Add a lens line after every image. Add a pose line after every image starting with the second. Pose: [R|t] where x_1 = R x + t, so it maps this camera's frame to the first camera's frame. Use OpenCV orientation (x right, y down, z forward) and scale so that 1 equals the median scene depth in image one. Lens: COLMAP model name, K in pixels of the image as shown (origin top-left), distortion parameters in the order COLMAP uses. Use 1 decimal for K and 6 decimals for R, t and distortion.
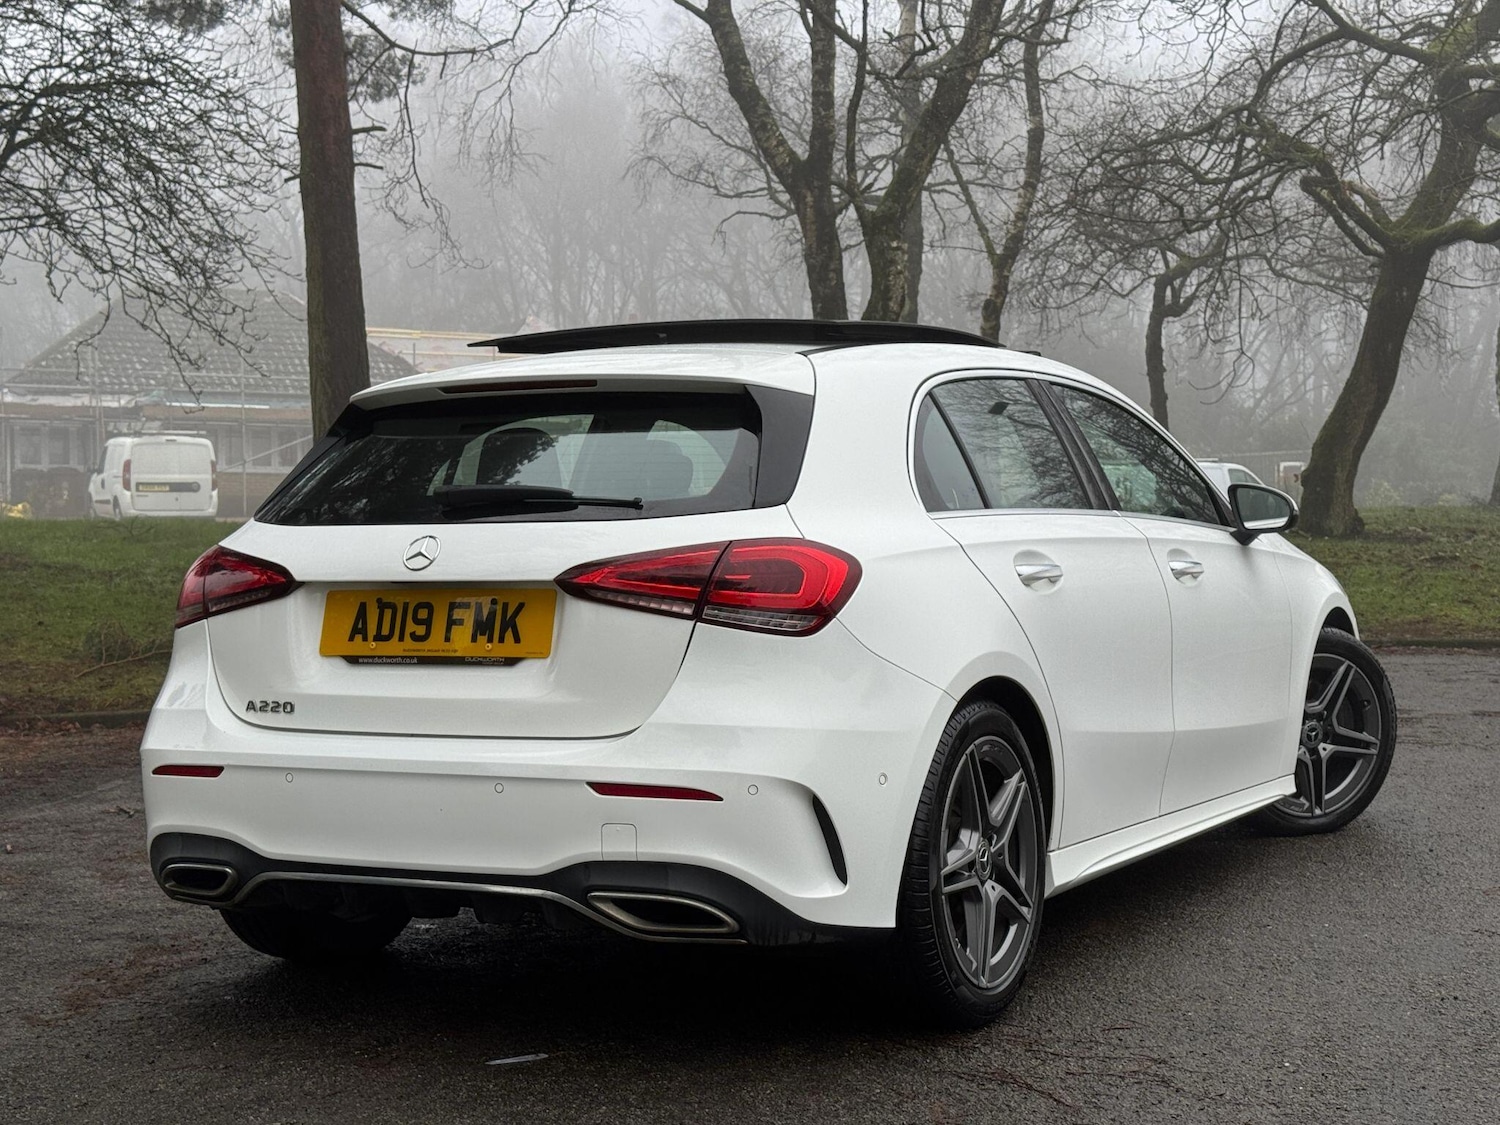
lens RADIAL K [[2271.2, 0, 734.5], [0, 2271.2, 583.6], [0, 0, 1]] dist [0.186189, 0.000000]
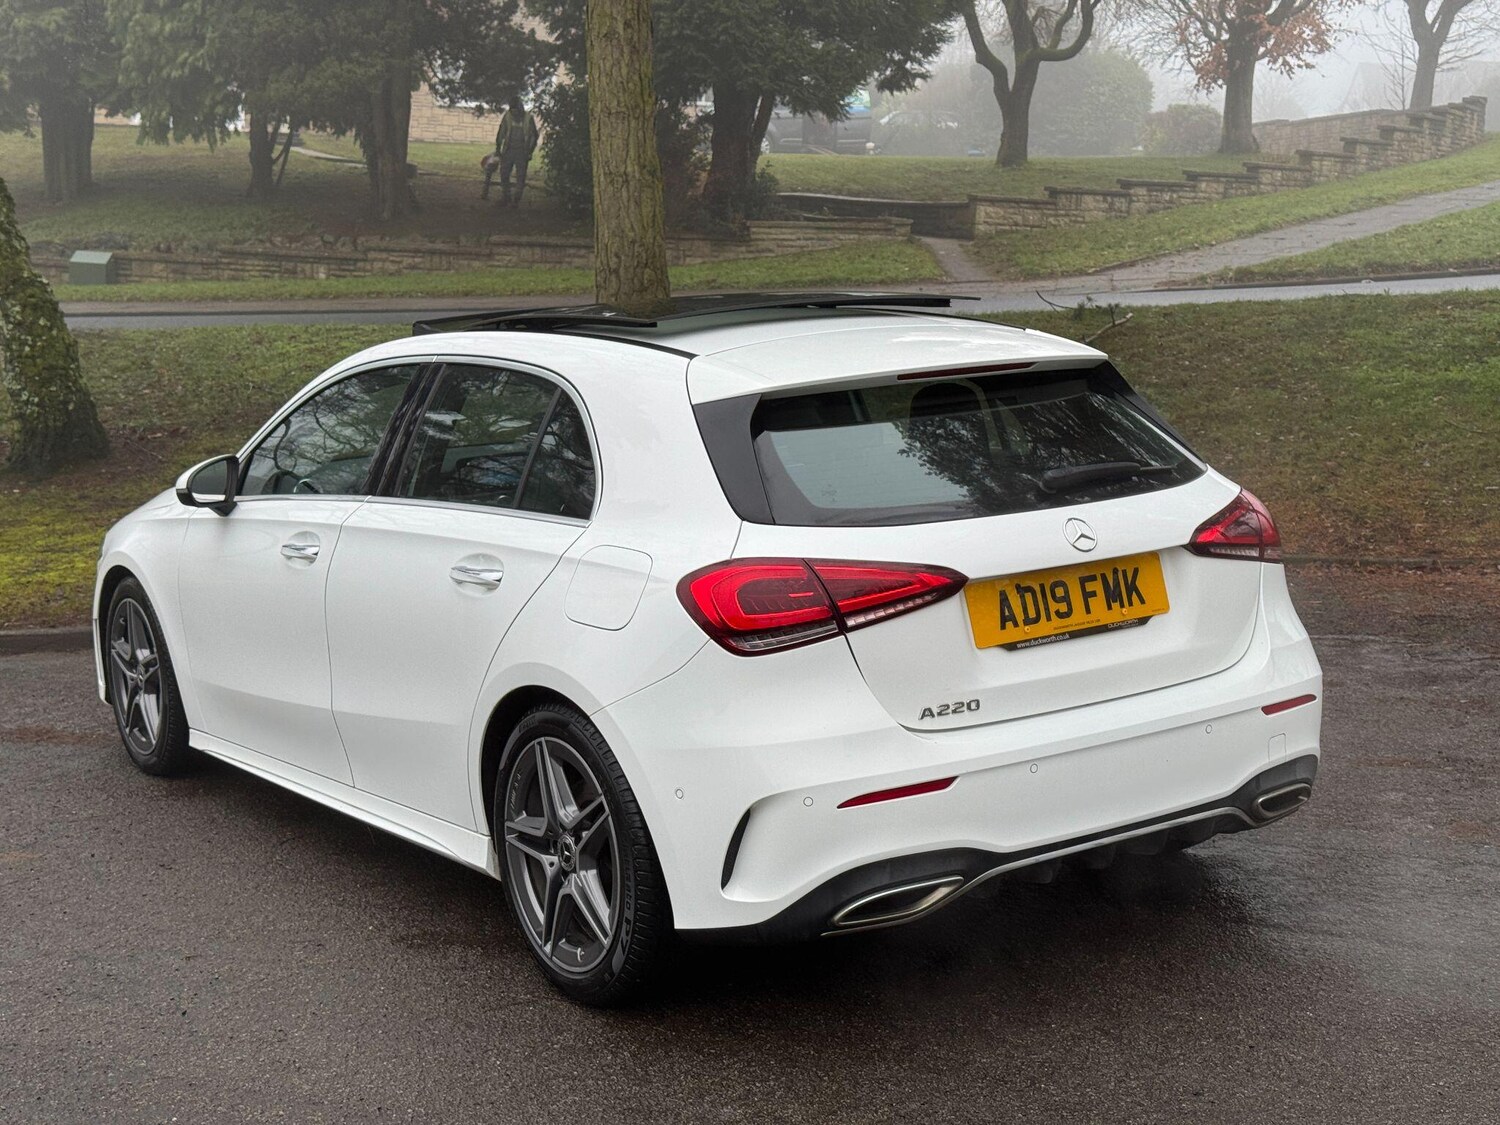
lens RADIAL K [[2271.2, 0, 764.1], [0, 2271.2, 569.0], [0, 0, 1]] dist [0.186189, 0.000000]
pose [[0.448216, -0.133066, 0.883966, -1.138796], [0.073811, 0.990991, 0.111751, -0.126615], [-0.890873, 0.015157, 0.454000, 0.641337]]
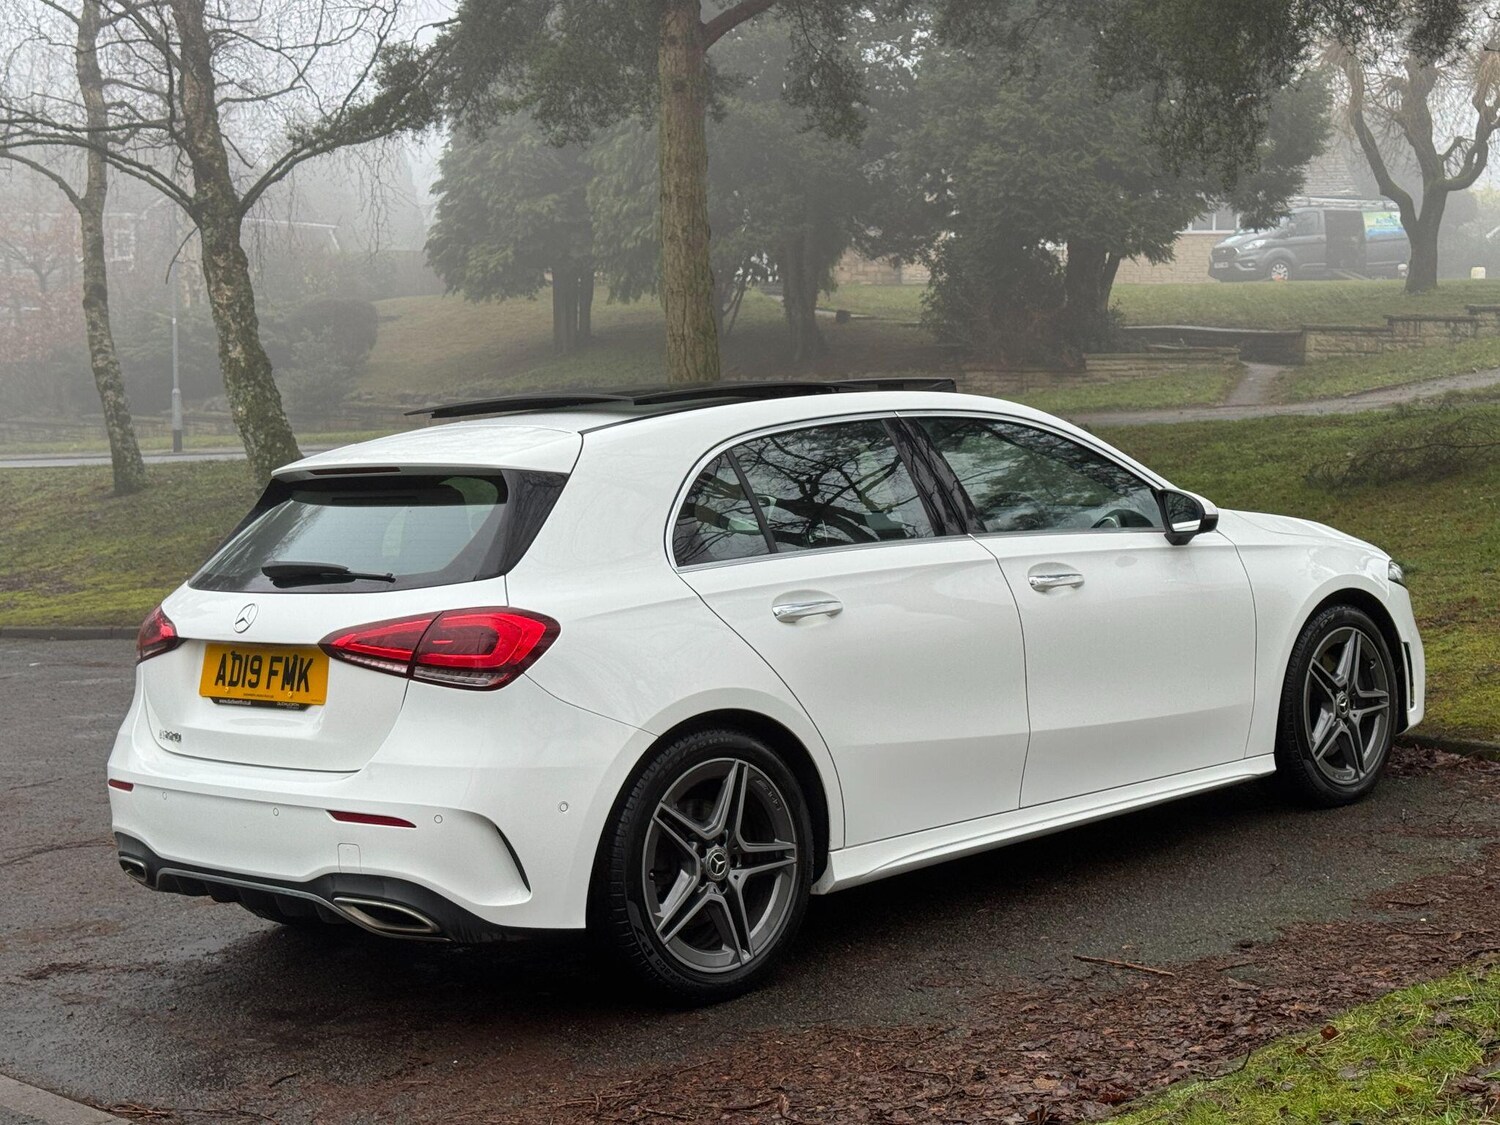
lens RADIAL K [[2271.2, 0, 739.4], [0, 2271.2, 572.2], [0, 0, 1]] dist [0.186189, 0.000000]
pose [[0.953414, -0.019112, -0.301058, 0.493095], [0.034695, 0.998316, 0.046498, -0.086484], [0.299662, -0.054777, 0.952472, -0.109241]]
